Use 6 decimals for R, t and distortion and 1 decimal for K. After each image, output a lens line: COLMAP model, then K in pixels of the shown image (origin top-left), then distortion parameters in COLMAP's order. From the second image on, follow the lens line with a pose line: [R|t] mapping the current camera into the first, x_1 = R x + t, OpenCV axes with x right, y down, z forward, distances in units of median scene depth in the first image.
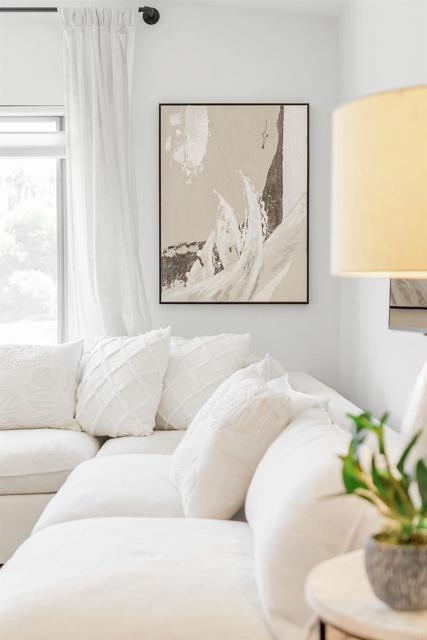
lens RADIAL K [[972.9, 0, 214.4], [0, 972.9, 316.5], [0, 0, 1]] dist [0.099009, 0.000000]
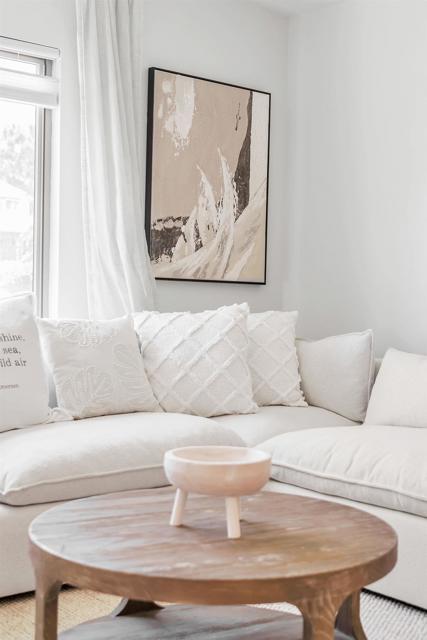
lens RADIAL K [[972.9, 0, 214.6], [0, 972.9, 322.6], [0, 0, 1]] dist [0.099009, 0.000000]
pose [[0.746625, 0.007874, 0.665199, -0.642348], [-0.018334, 0.999794, 0.008743, 0.020035], [-0.664993, -0.018724, 0.746615, 0.249757]]
